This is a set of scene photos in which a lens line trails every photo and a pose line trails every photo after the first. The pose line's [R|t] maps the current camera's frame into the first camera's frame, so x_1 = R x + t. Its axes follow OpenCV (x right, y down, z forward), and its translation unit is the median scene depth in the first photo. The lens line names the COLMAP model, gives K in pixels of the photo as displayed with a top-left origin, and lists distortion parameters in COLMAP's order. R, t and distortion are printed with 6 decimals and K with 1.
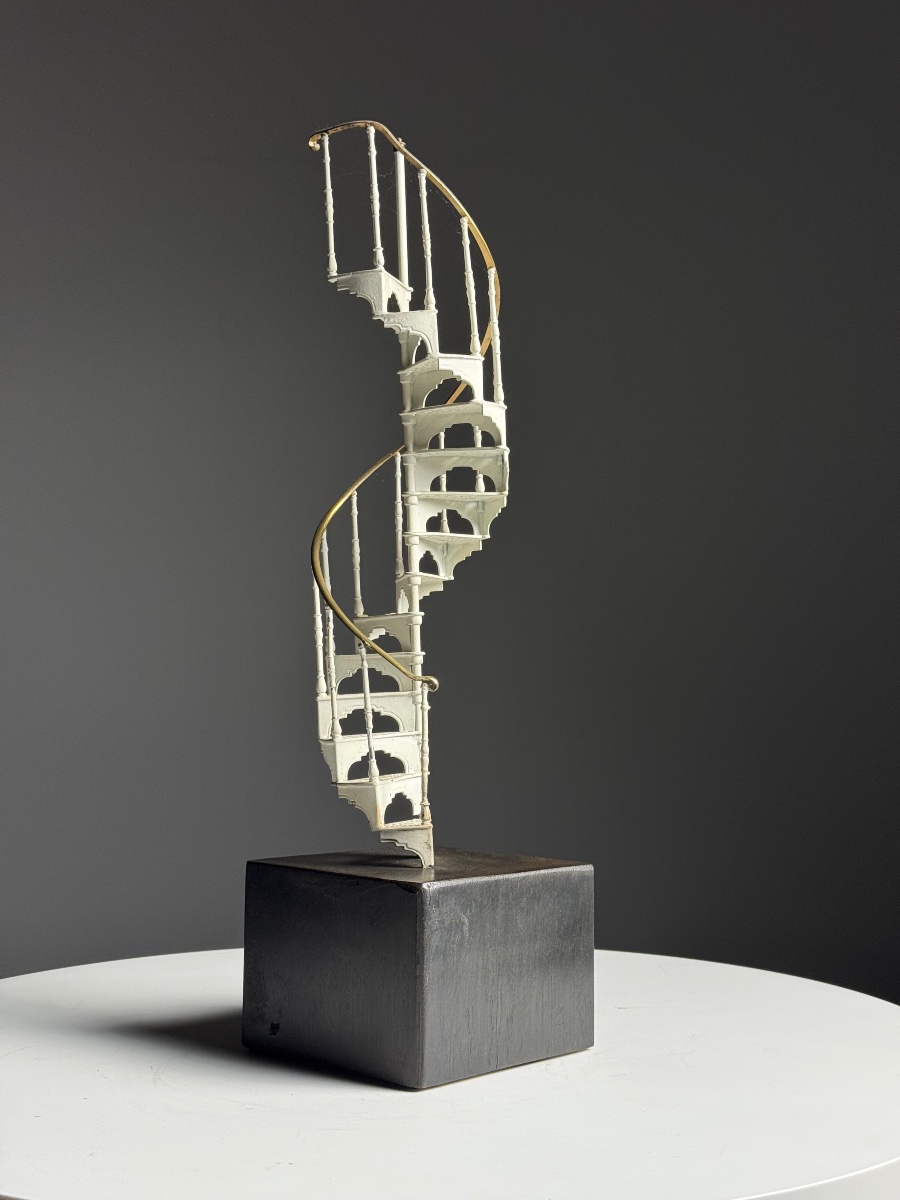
lens RADIAL K [[1707.6, 0, 450.0], [0, 1707.6, 600.0], [0, 0, 1]] dist [0.222404, -0.574551]
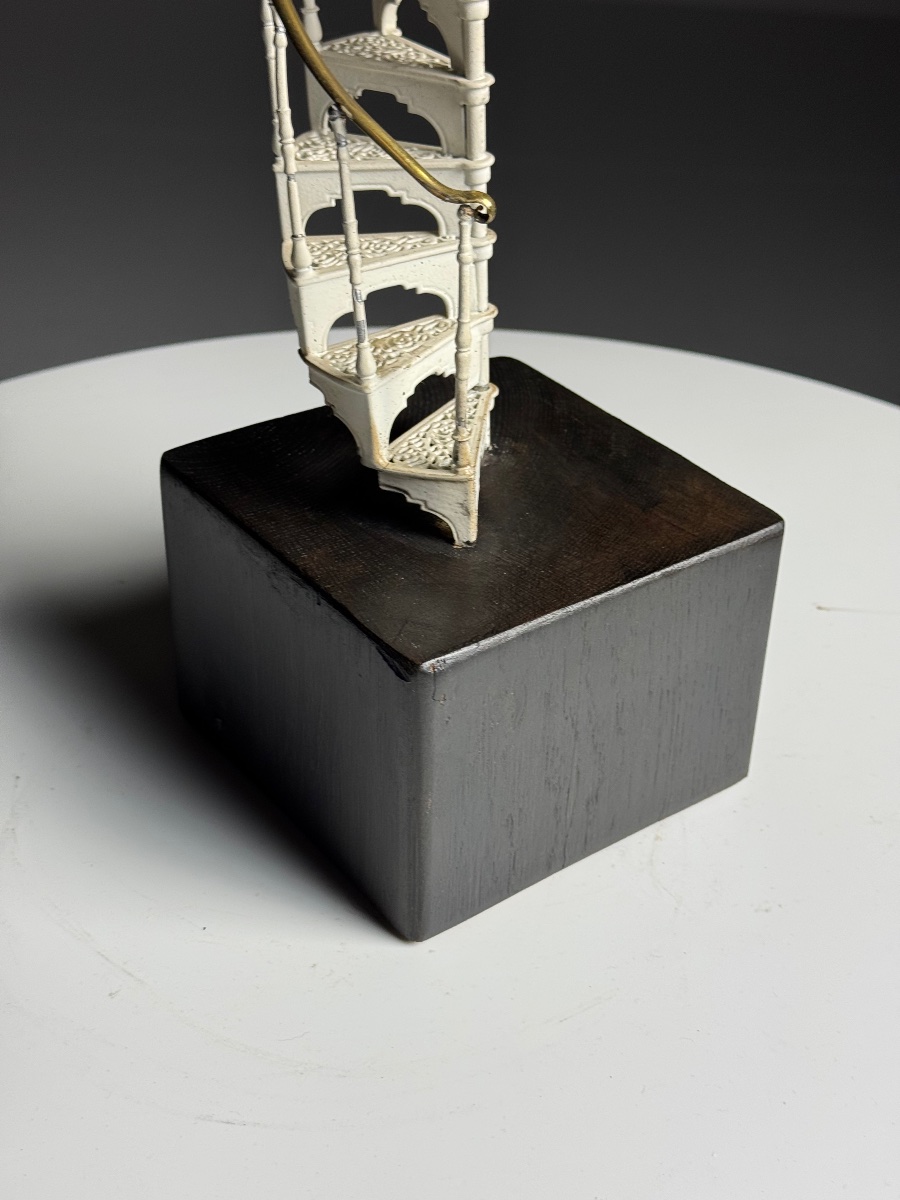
lens RADIAL K [[1707.6, 0, 450.0], [0, 1707.6, 600.0], [0, 0, 1]] dist [0.222404, -0.574551]
pose [[0.986666, 0.100366, -0.128131, 0.050954], [-0.006142, 0.809636, 0.586900, -0.138136], [0.162644, -0.578287, 0.799457, 0.536035]]
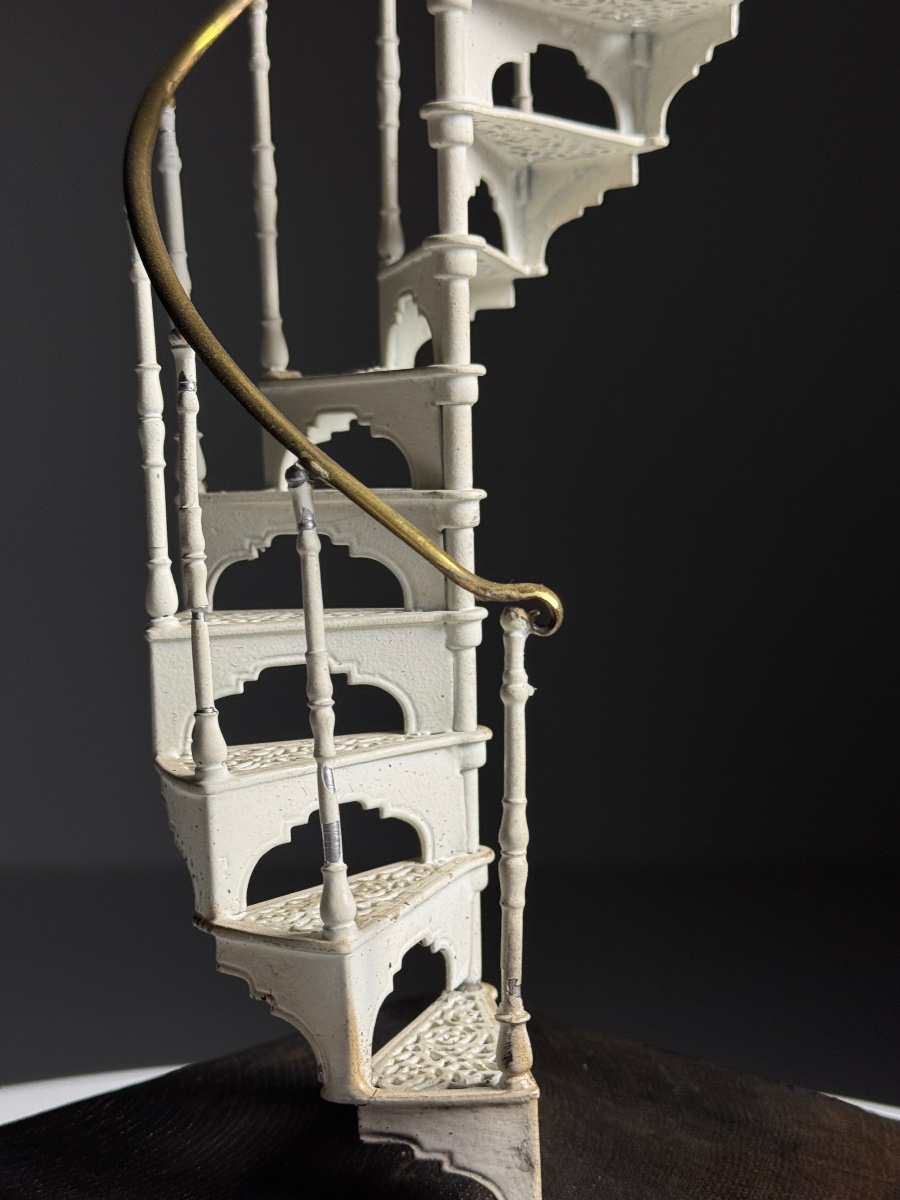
lens RADIAL K [[1773.4, 0, 450.0], [0, 1773.4, 600.0], [0, 0, 1]] dist [0.144531, -0.012313]
pose [[0.997507, 0.007155, 0.070205, -0.045691], [-0.016036, 0.991802, 0.126775, 0.008831], [-0.068722, -0.127585, 0.989444, 0.677494]]
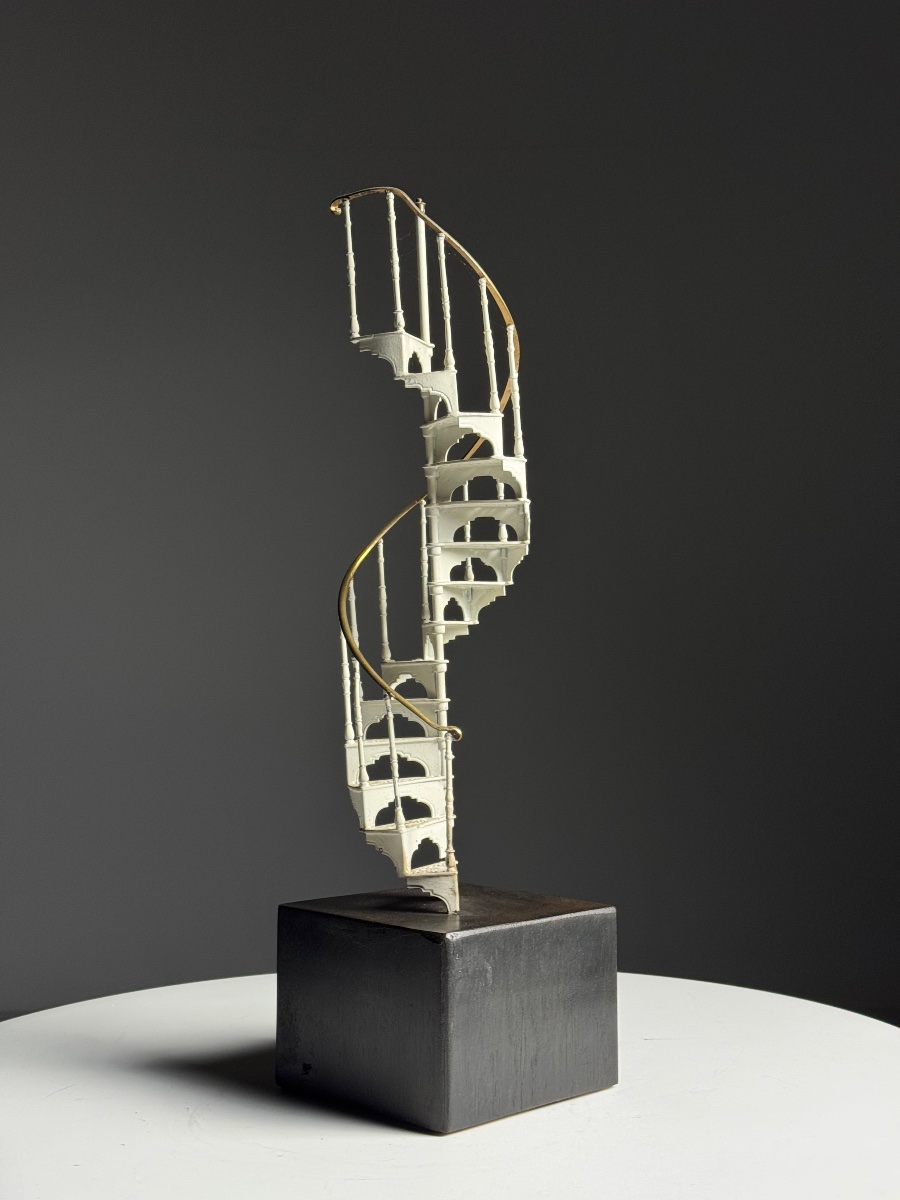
lens RADIAL K [[1707.6, 0, 450.0], [0, 1707.6, 600.0], [0, 0, 1]] dist [0.222404, -0.574551]
pose [[0.999439, -0.010298, -0.031875, 0.019103], [0.010870, 0.999783, 0.017798, -0.047968], [0.031685, -0.018134, 0.999333, -0.025394]]
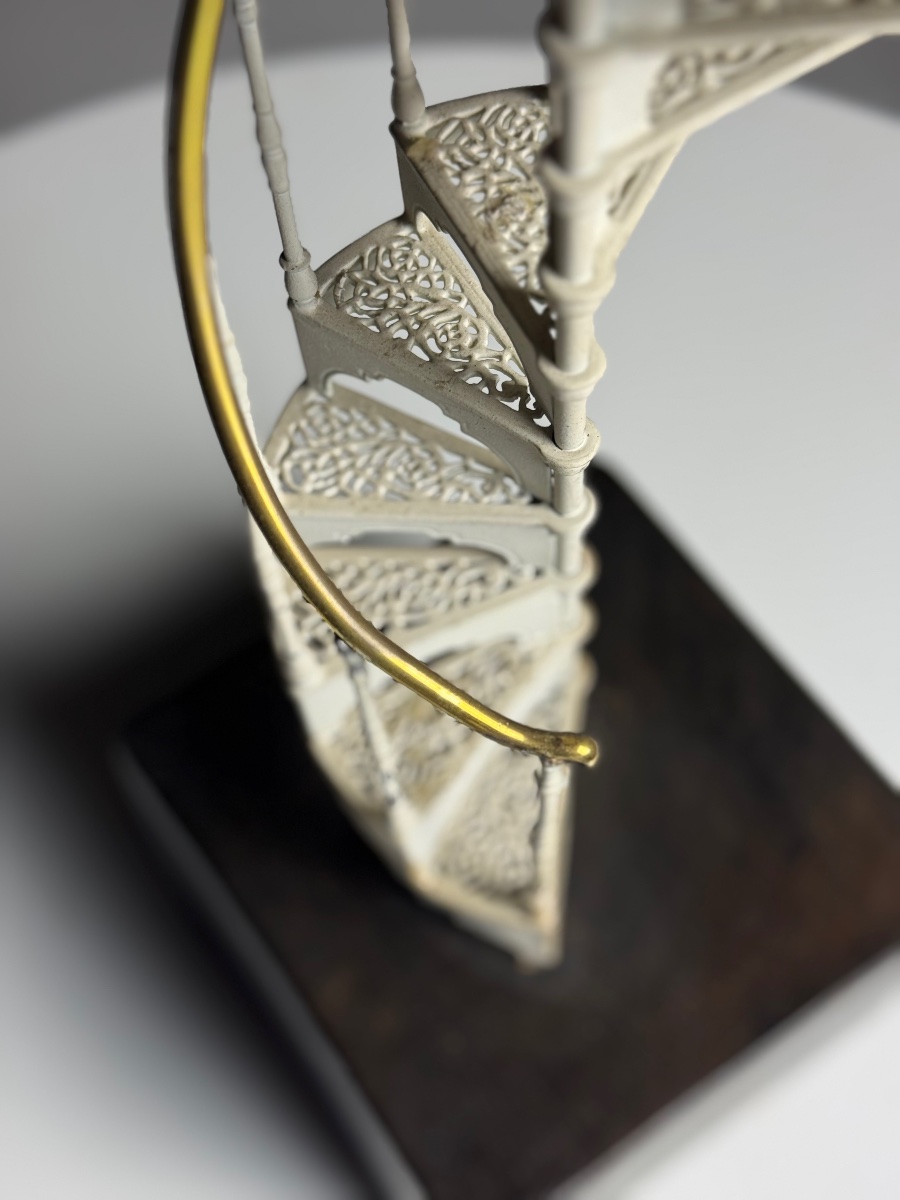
lens RADIAL K [[1773.4, 0, 450.0], [0, 1773.4, 600.0], [0, 0, 1]] dist [0.144531, -0.012313]
pose [[0.984095, 0.157127, -0.082872, -0.010852], [0.008828, 0.422675, 0.906238, -0.238255], [0.177423, -0.892556, 0.414565, 0.860861]]
